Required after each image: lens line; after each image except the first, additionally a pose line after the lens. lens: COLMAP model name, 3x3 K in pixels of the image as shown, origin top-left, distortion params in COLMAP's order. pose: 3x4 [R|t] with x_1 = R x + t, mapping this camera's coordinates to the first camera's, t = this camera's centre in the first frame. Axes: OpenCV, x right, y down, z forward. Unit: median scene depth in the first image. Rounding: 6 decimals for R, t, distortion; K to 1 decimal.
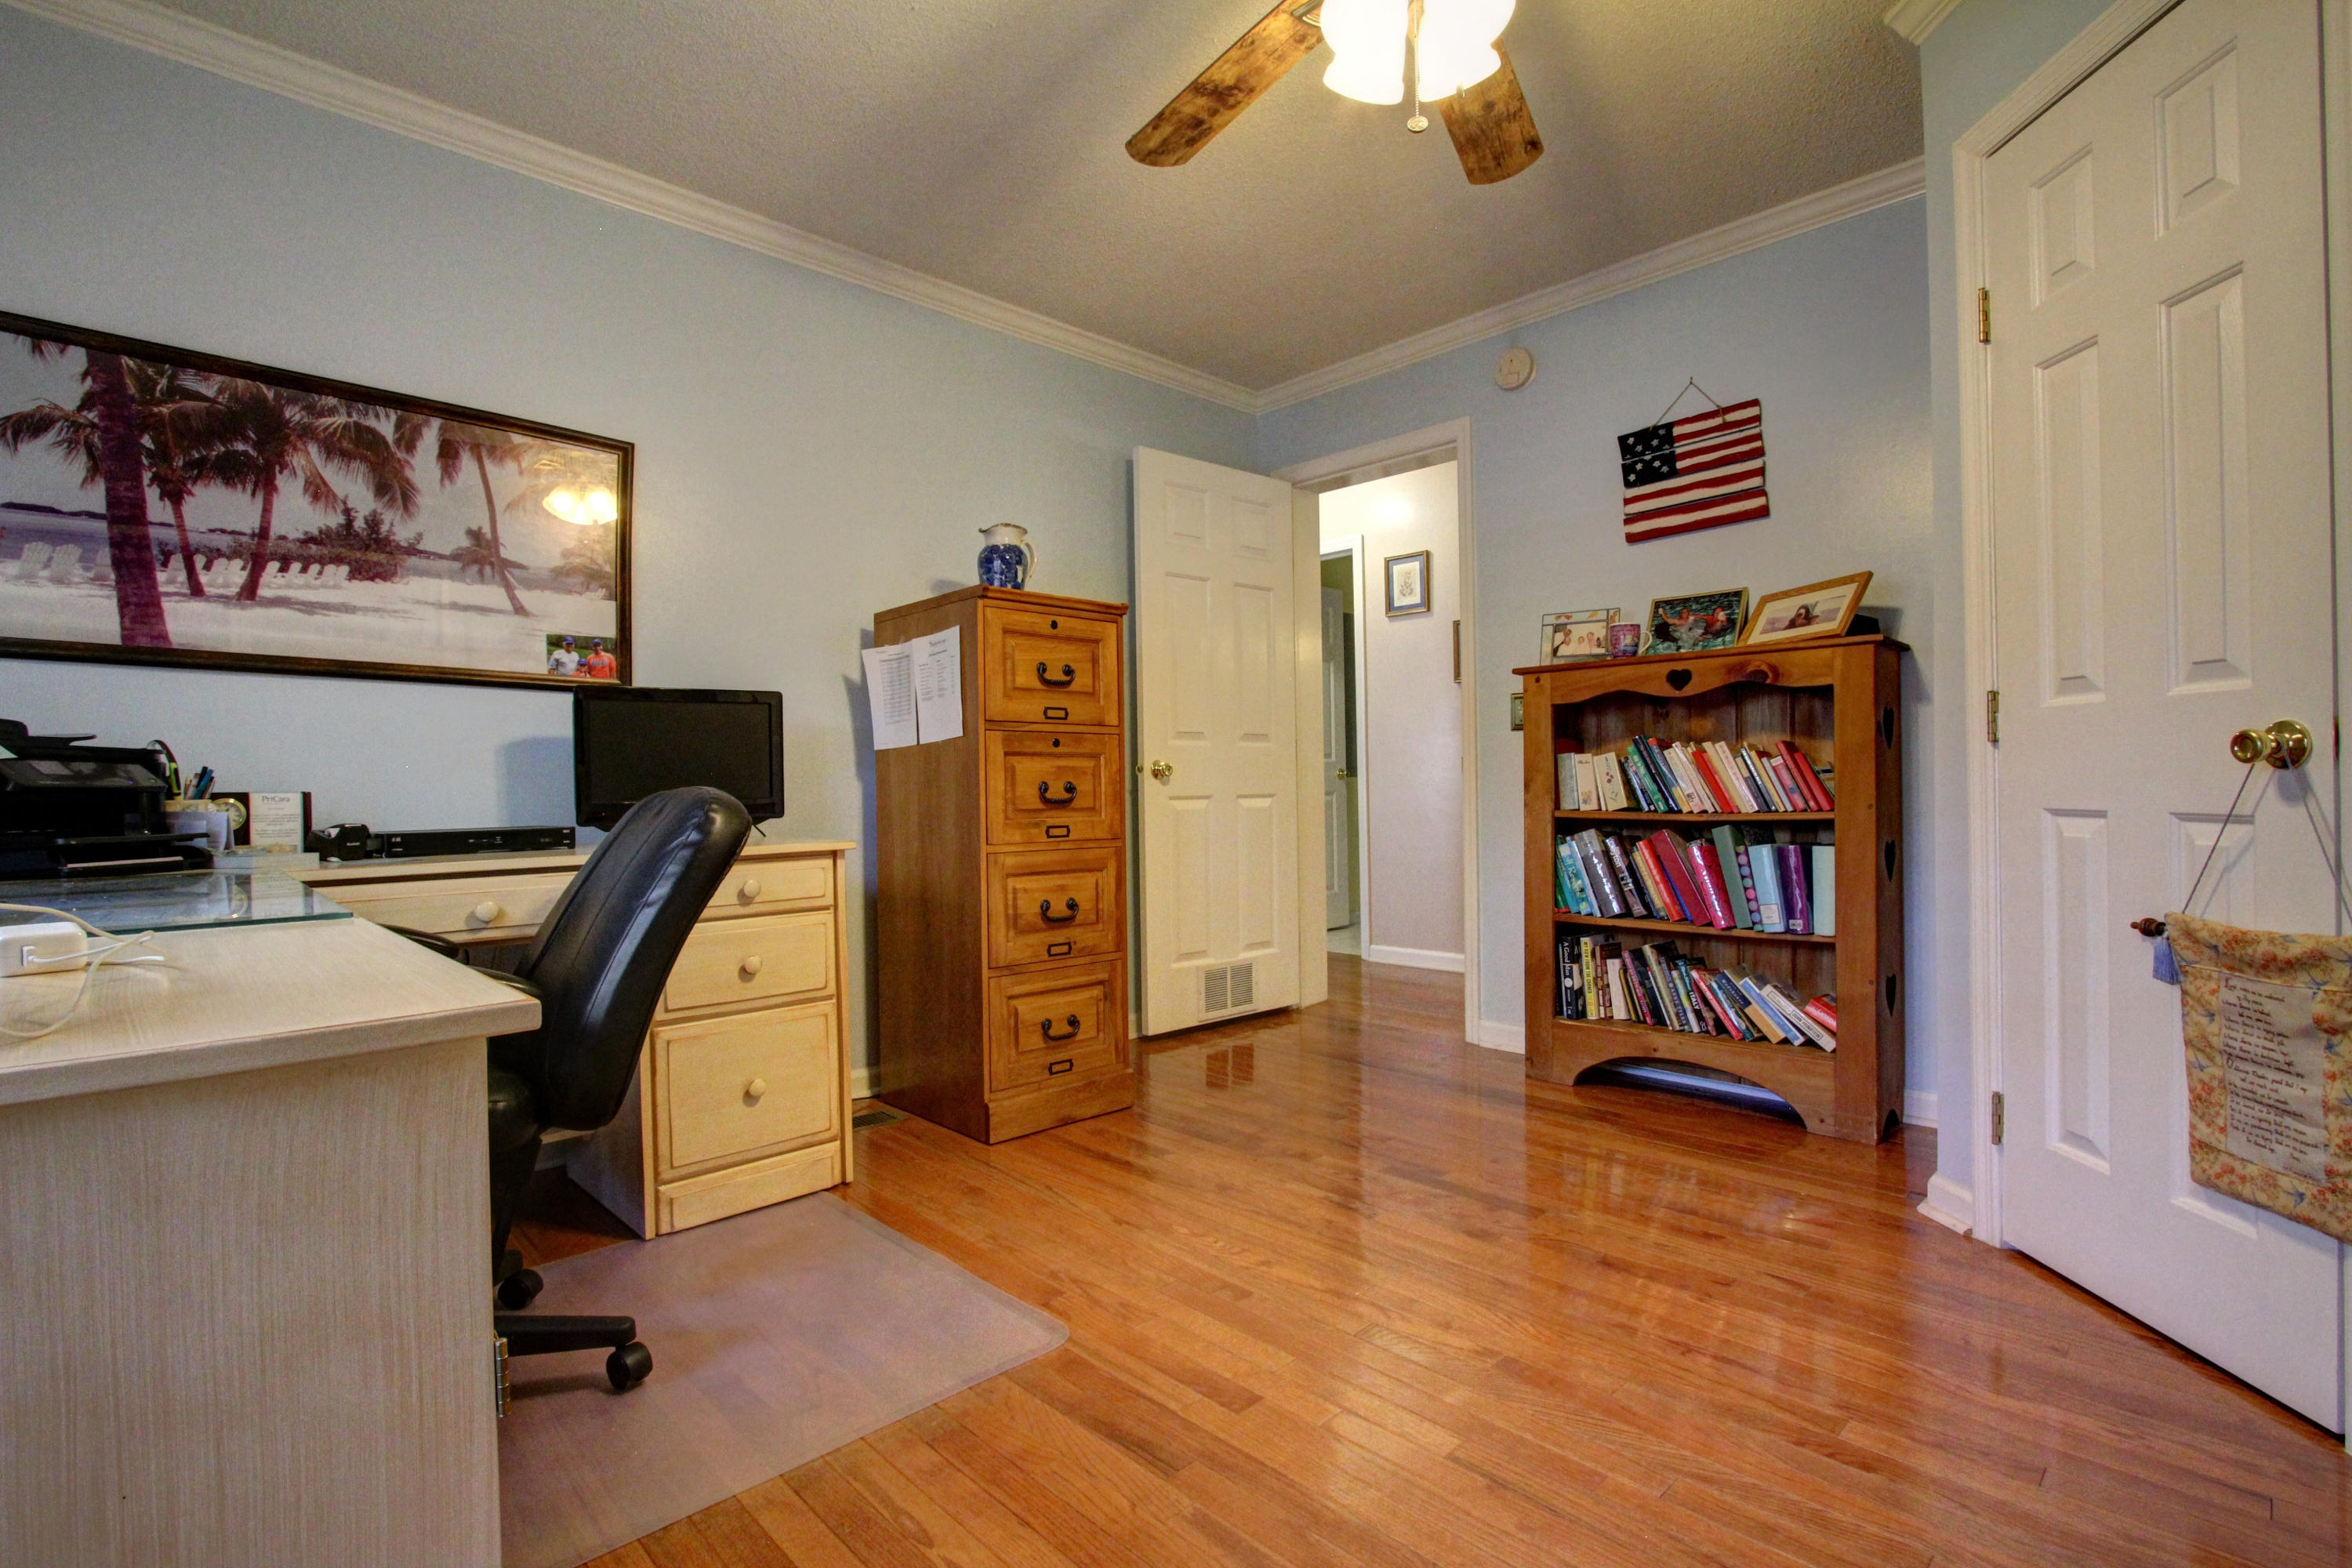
lens RADIAL K [[1075.7, 0, 1181.2], [0, 1075.7, 789.2], [0, 0, 1]] dist [-0.017784, -0.000205]
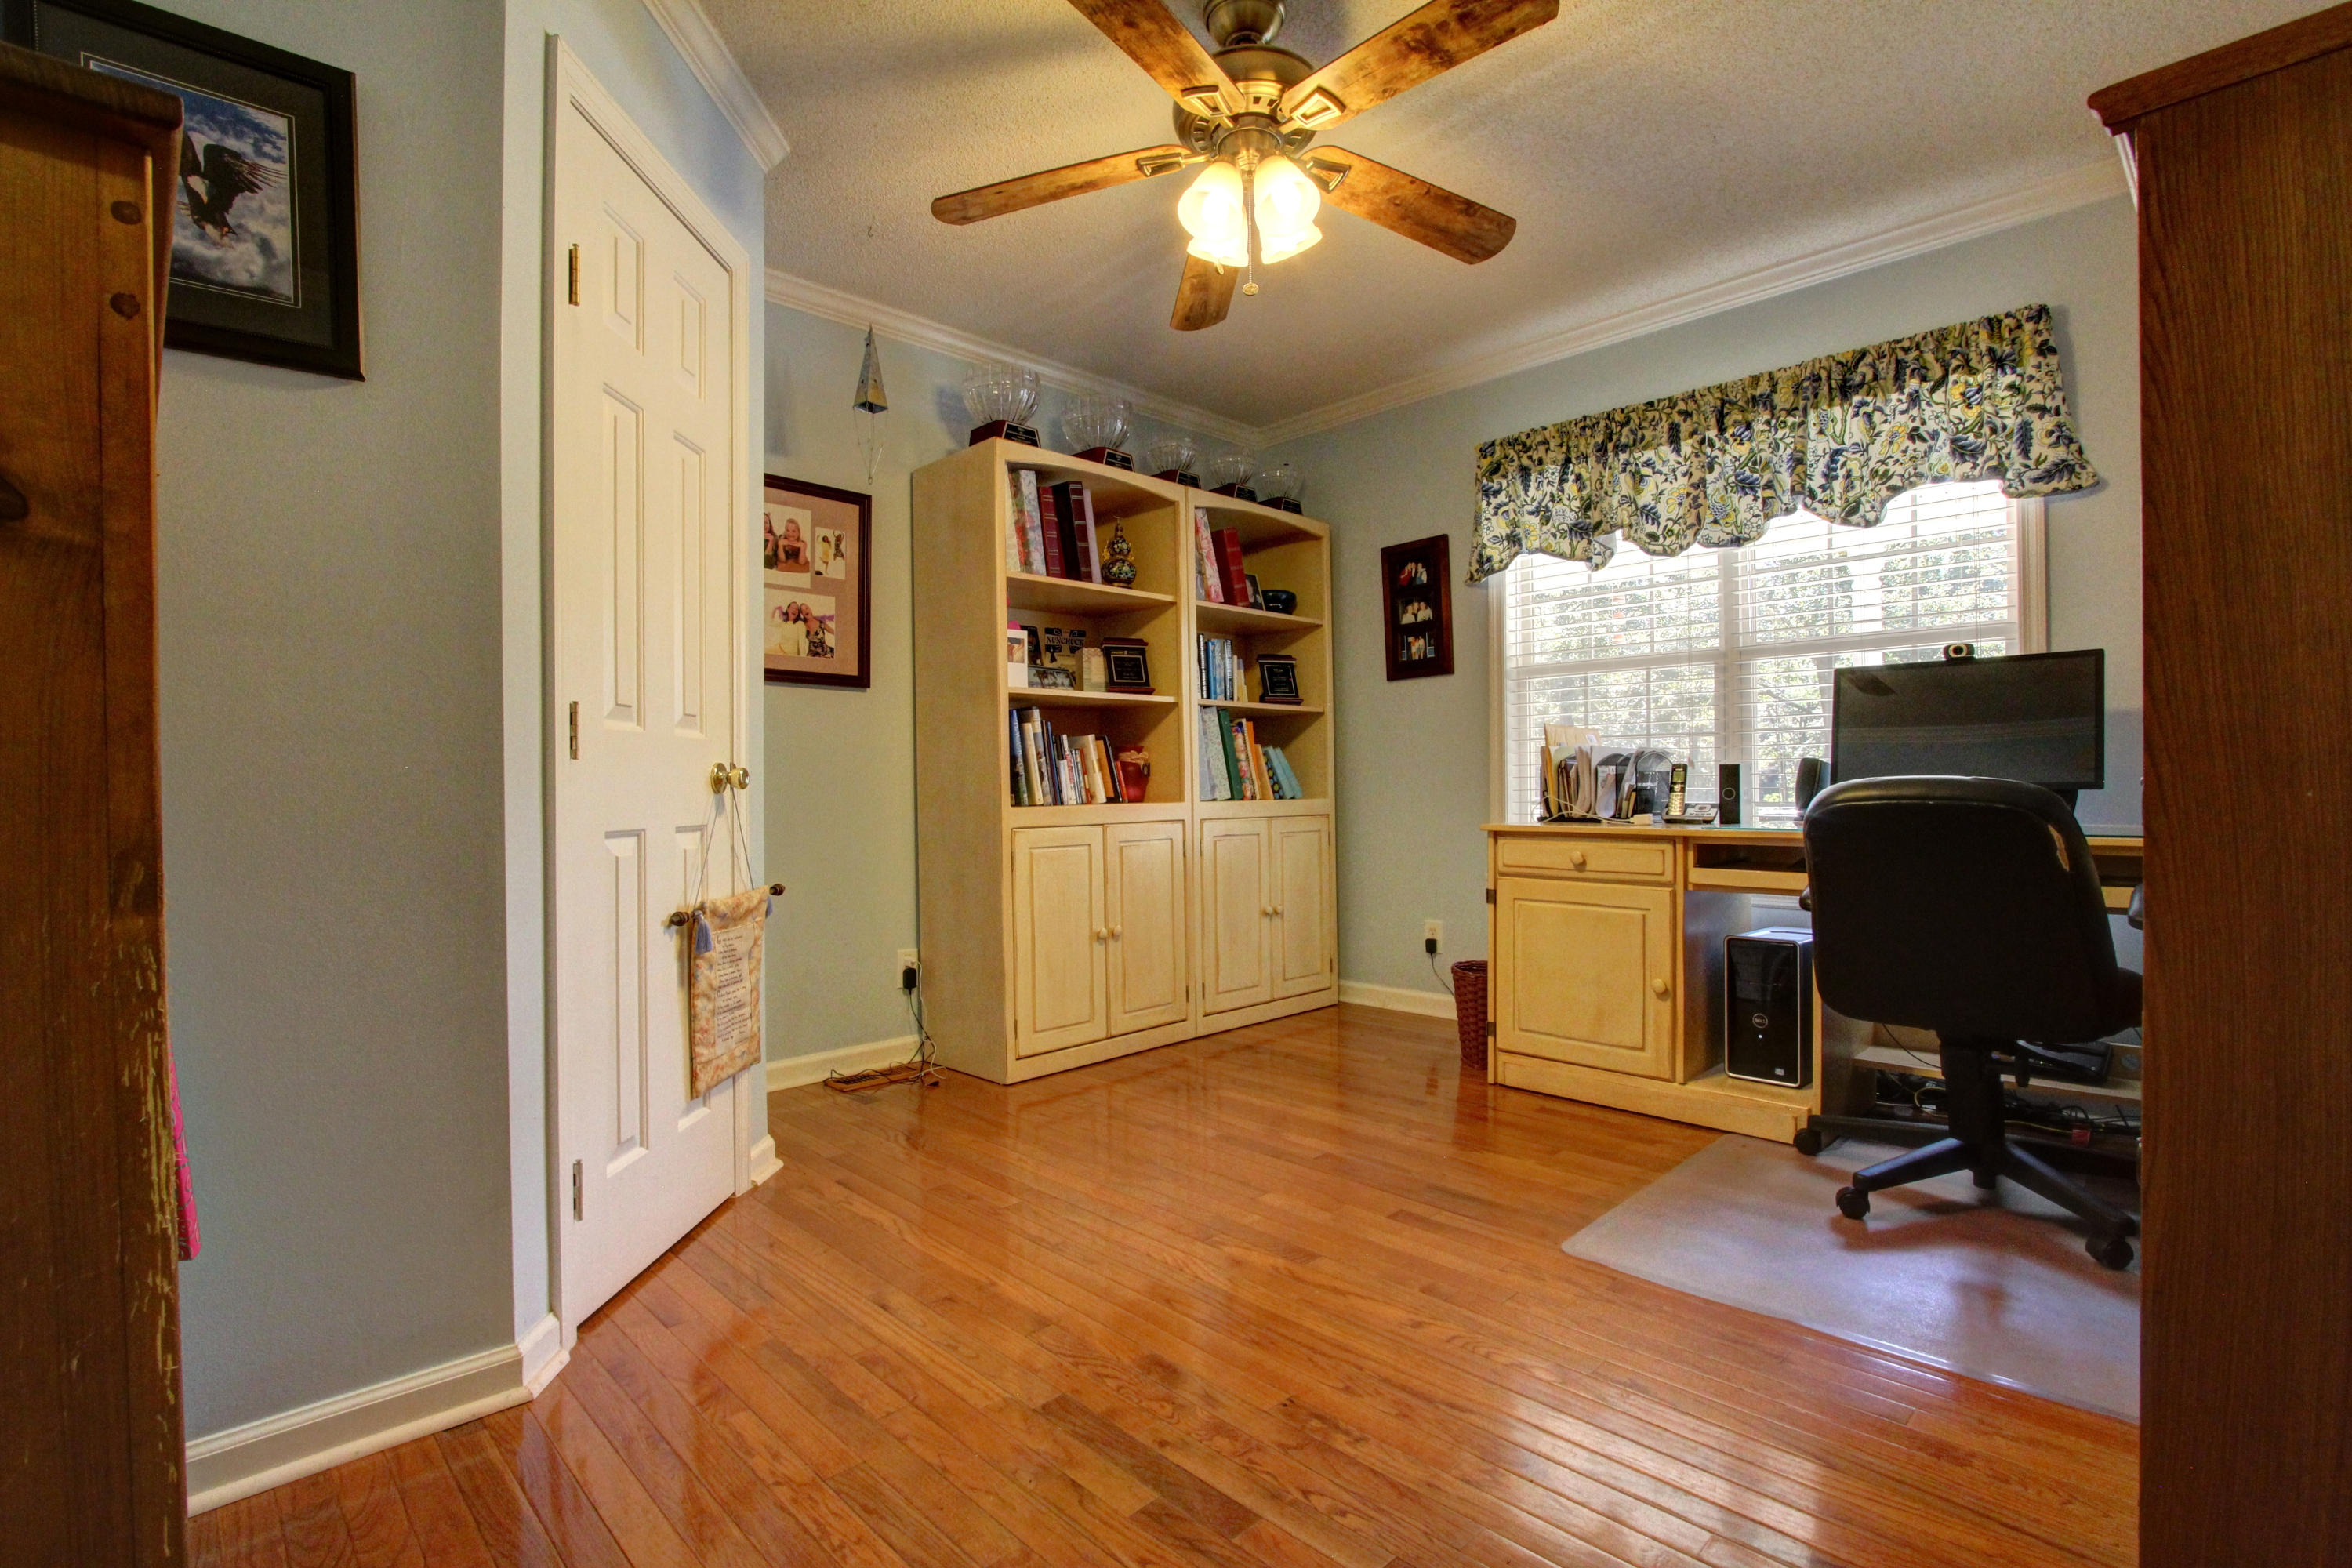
lens RADIAL K [[1075.7, 0, 1170.7], [0, 1075.7, 788.7], [0, 0, 1]] dist [-0.017784, -0.000205]
pose [[-0.999685, 0.025078, -0.001000, 0.300983], [0.025078, 0.999685, 0.000654, -0.010112], [0.001016, 0.000628, -0.999999, 2.081218]]
